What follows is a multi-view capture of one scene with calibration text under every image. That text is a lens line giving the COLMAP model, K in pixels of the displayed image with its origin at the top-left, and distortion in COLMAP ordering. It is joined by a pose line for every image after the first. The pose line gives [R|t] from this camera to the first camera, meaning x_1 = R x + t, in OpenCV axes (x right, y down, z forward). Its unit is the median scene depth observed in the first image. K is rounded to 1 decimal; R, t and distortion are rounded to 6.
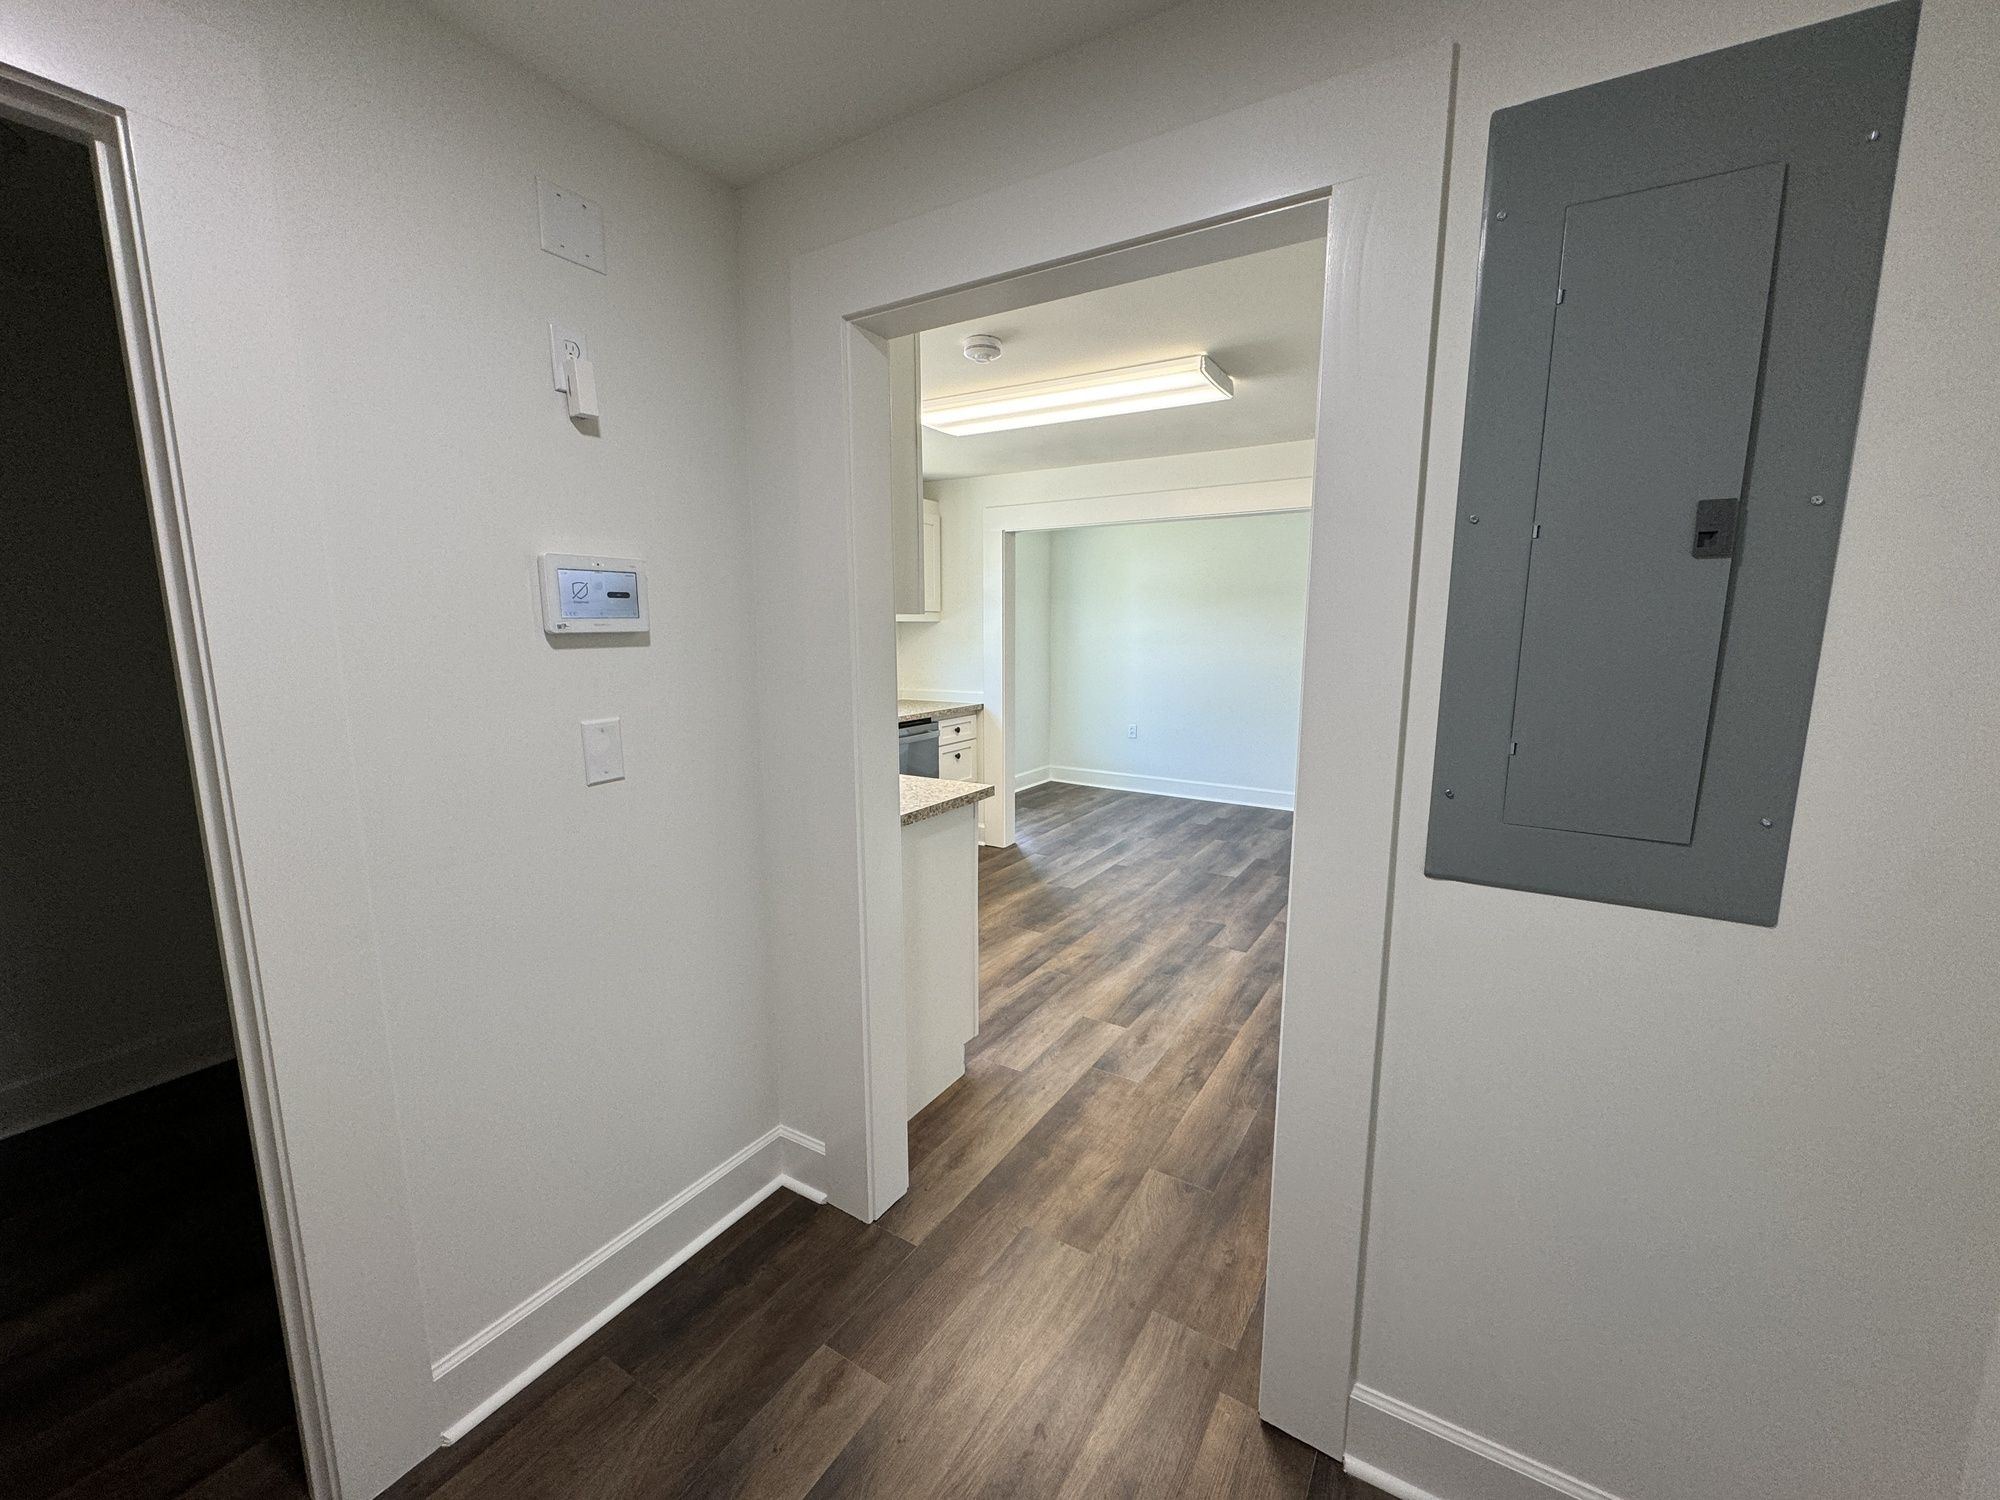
lens RADIAL K [[800.1, 0, 999.1], [0, 800.1, 744.4], [0, 0, 1]] dist [-0.000554, -0.000001]
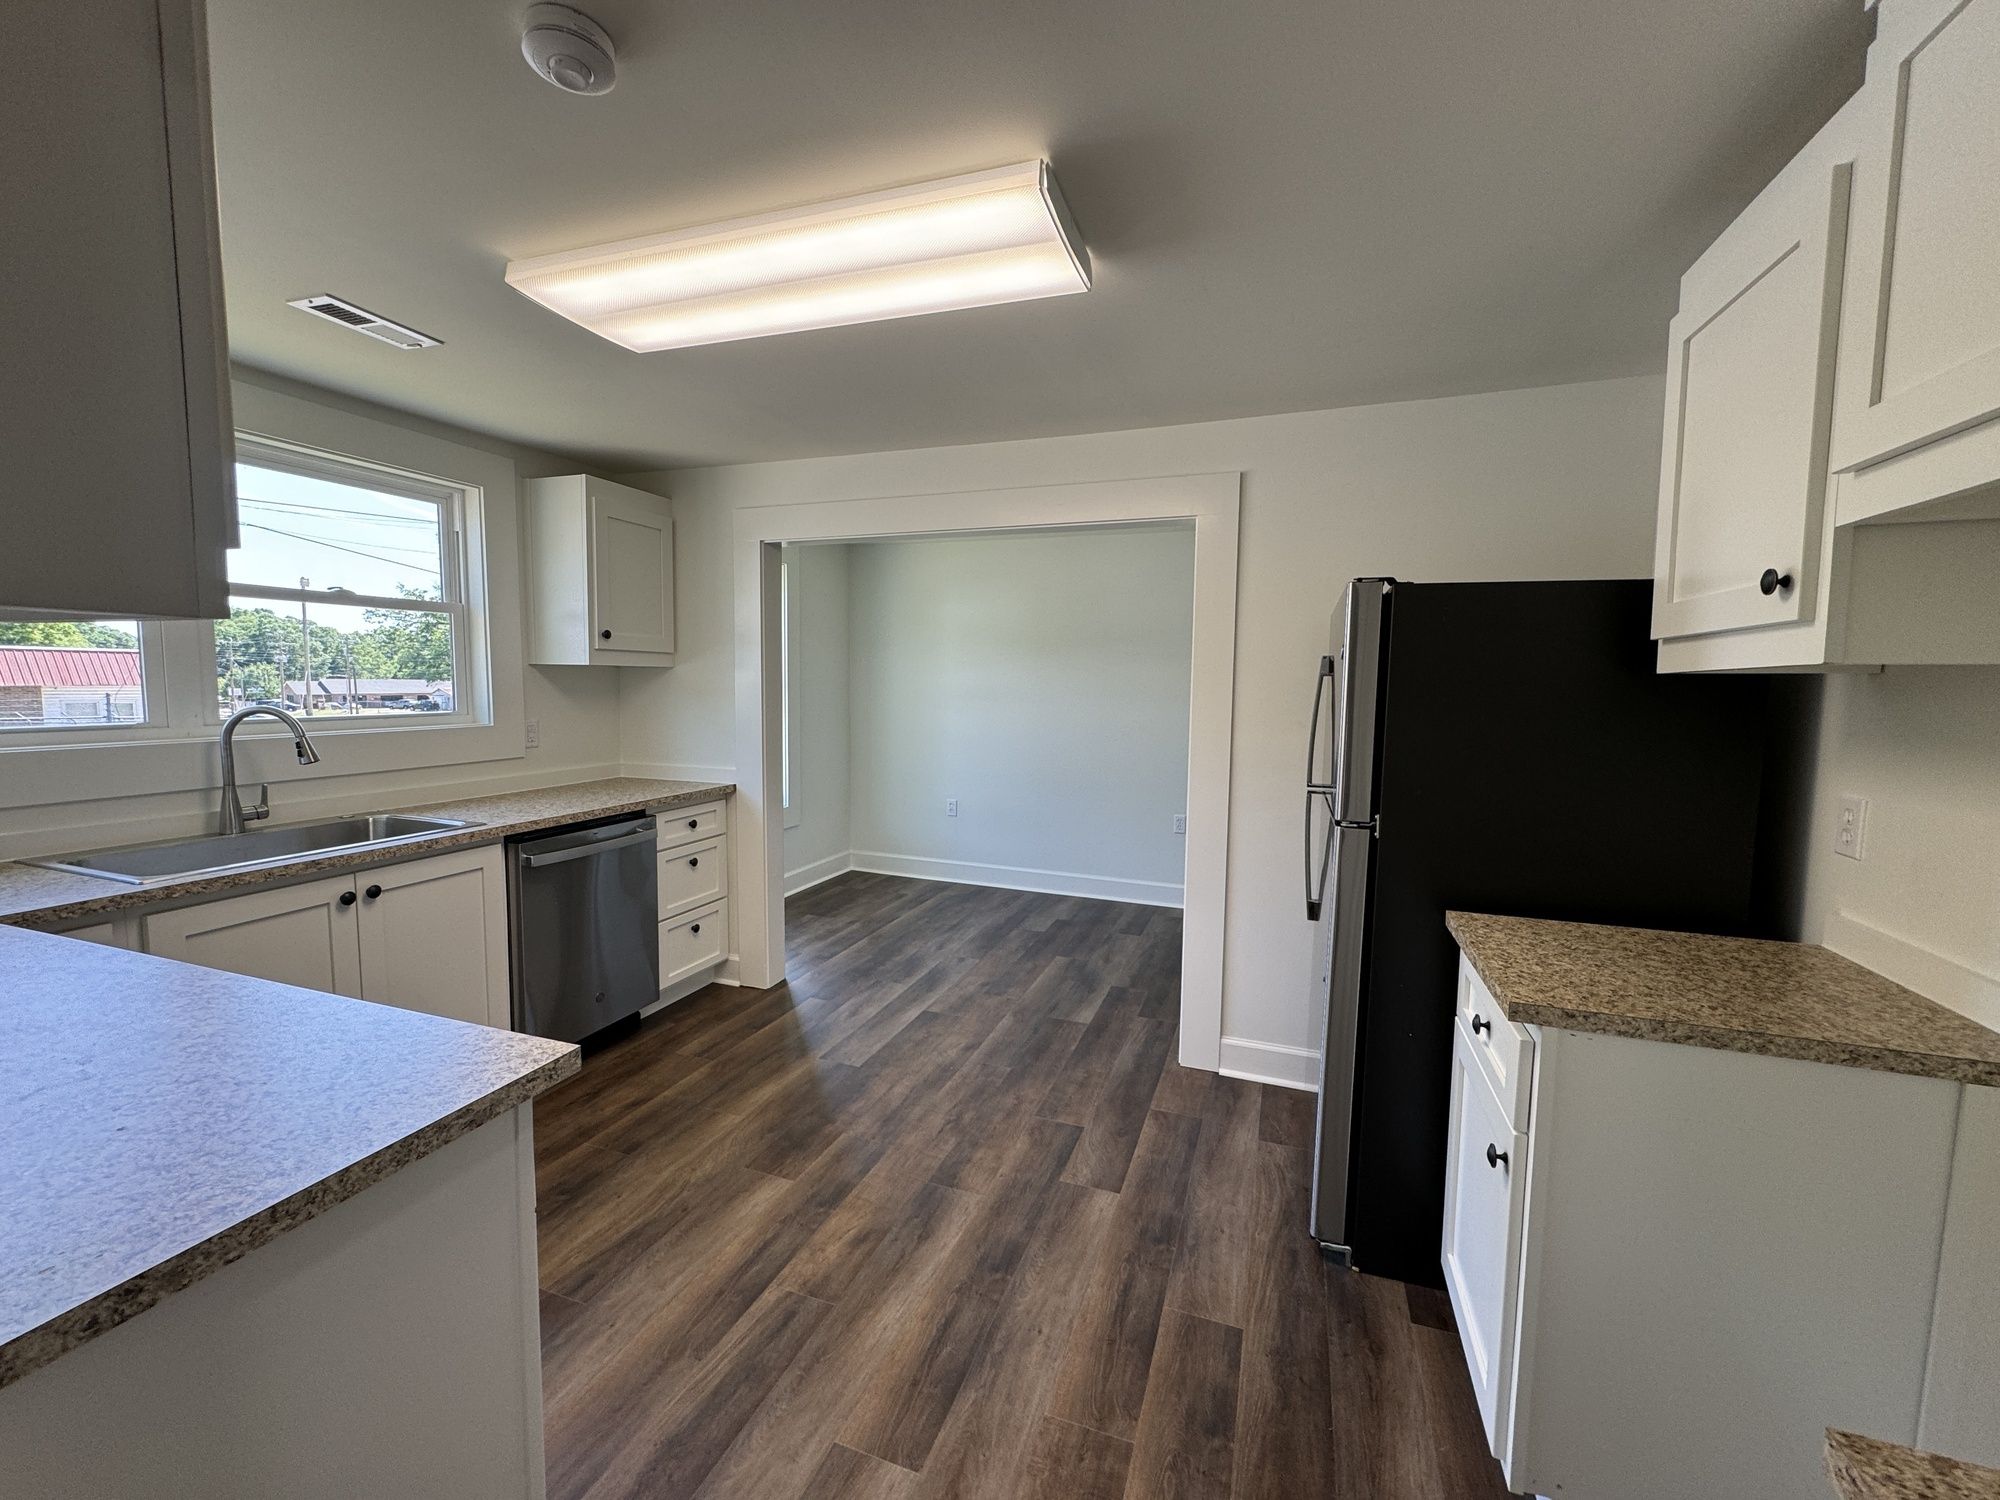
lens RADIAL K [[800.1, 0, 999.1], [0, 800.1, 744.4], [0, 0, 1]] dist [-0.000554, -0.000001]
pose [[0.977649, -0.002581, 0.210228, 0.064309], [0.016524, 0.997775, -0.064592, -0.039896], [-0.209594, 0.066622, 0.975516, 0.289785]]
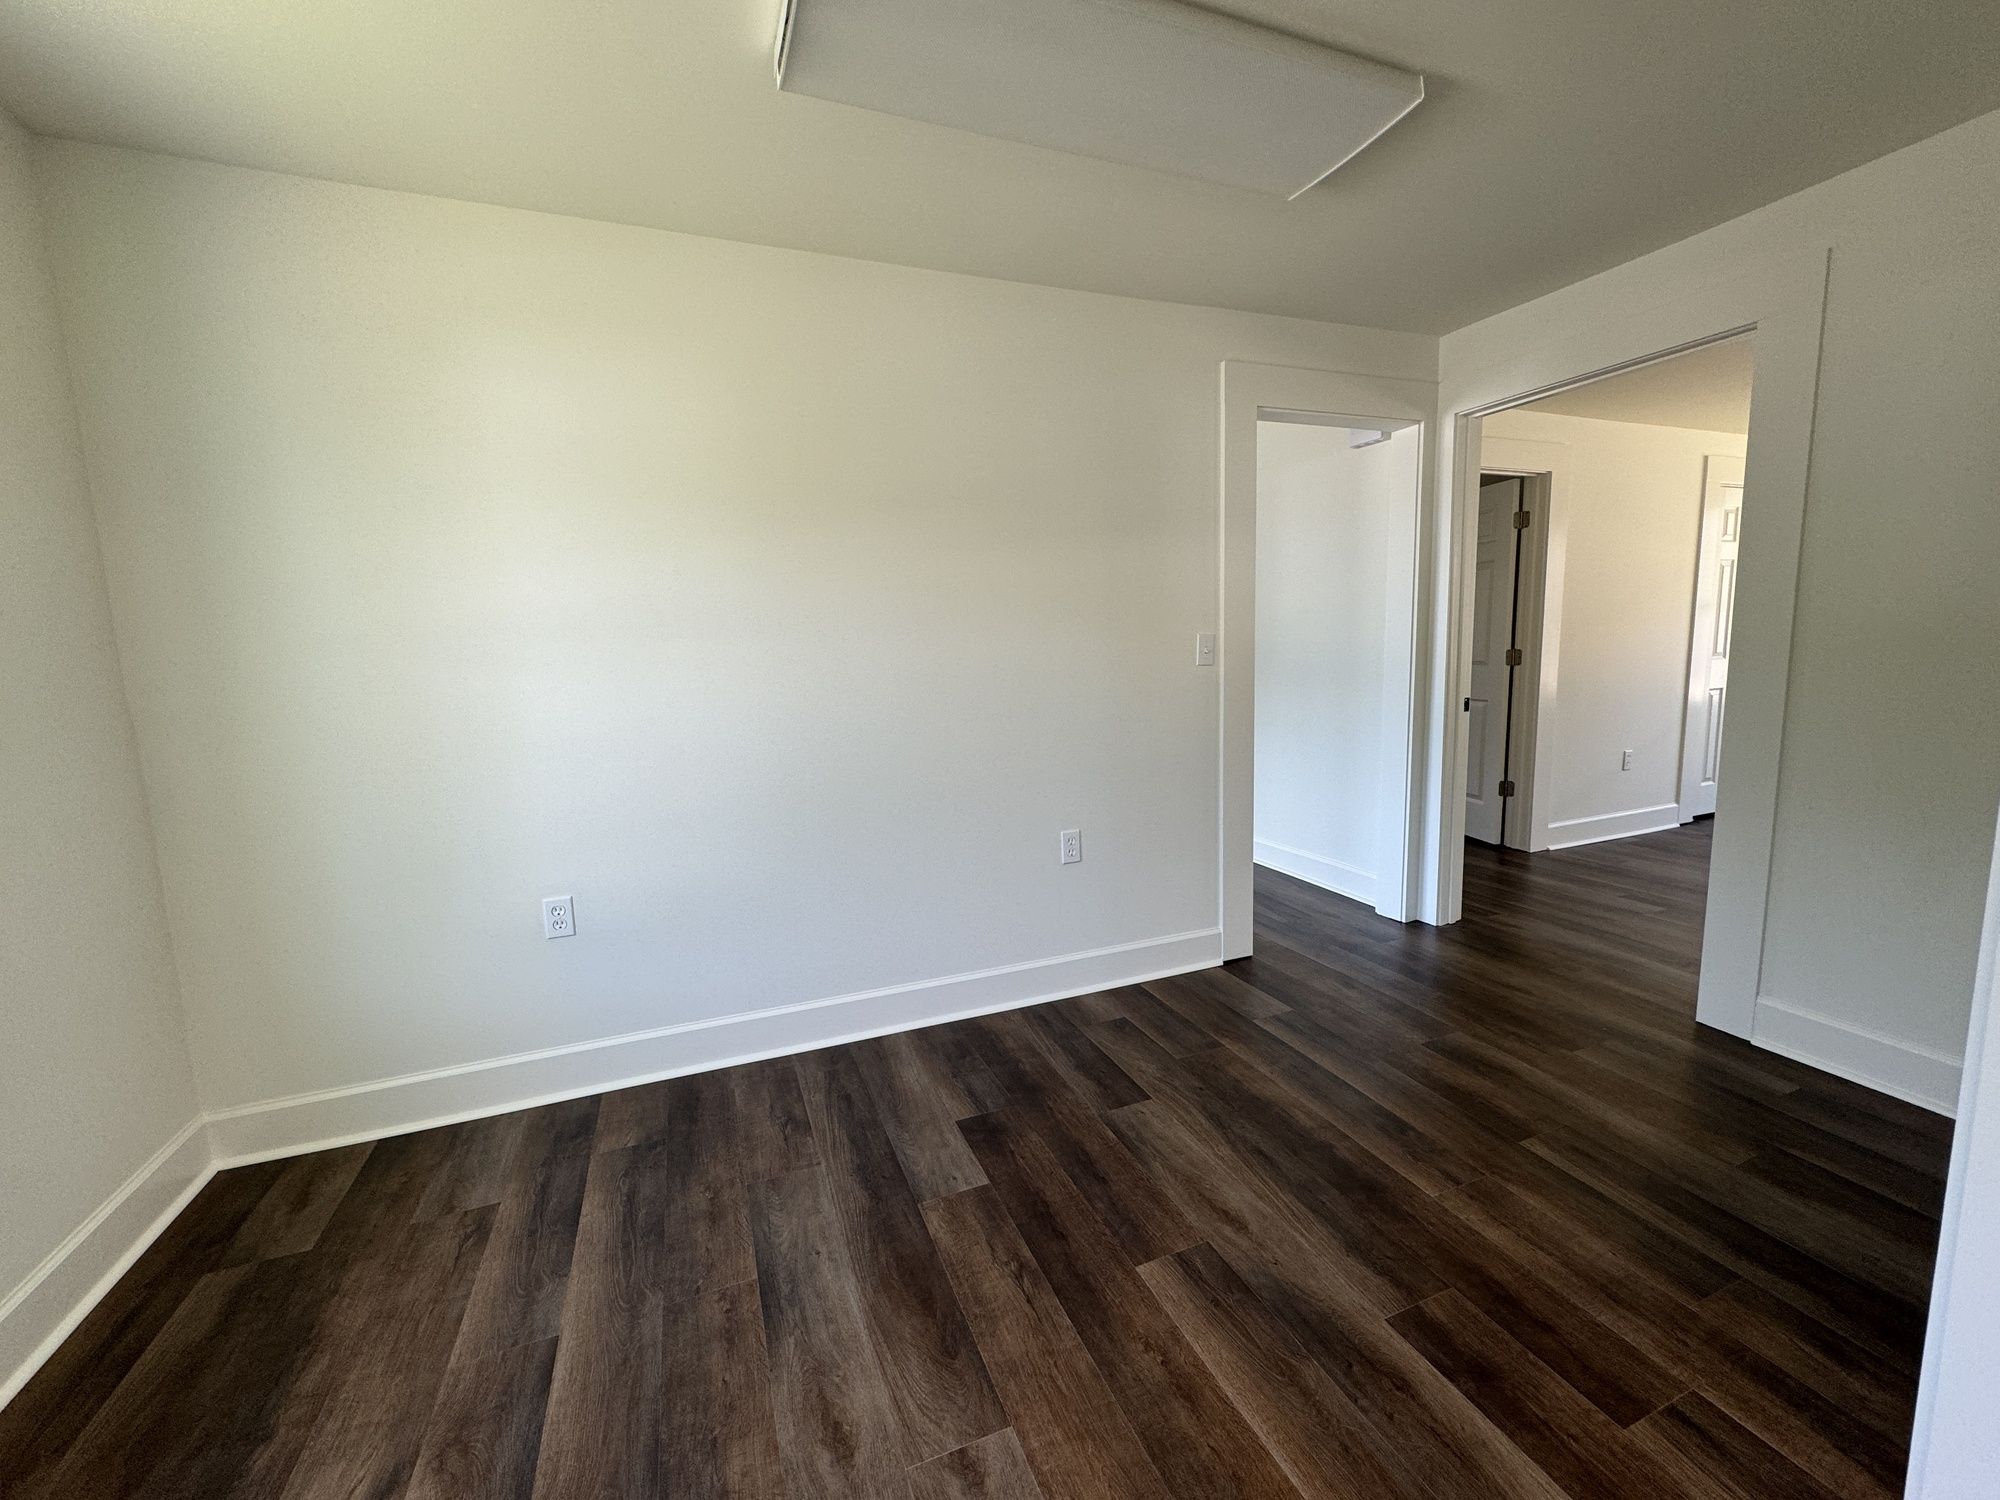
lens RADIAL K [[800.1, 0, 999.1], [0, 800.1, 744.4], [0, 0, 1]] dist [-0.000554, -0.000001]
pose [[0.589171, -0.124840, 0.798306, 0.035321], [0.151486, 0.987540, 0.042631, -0.105199], [-0.793681, 0.095815, 0.600742, 0.973753]]
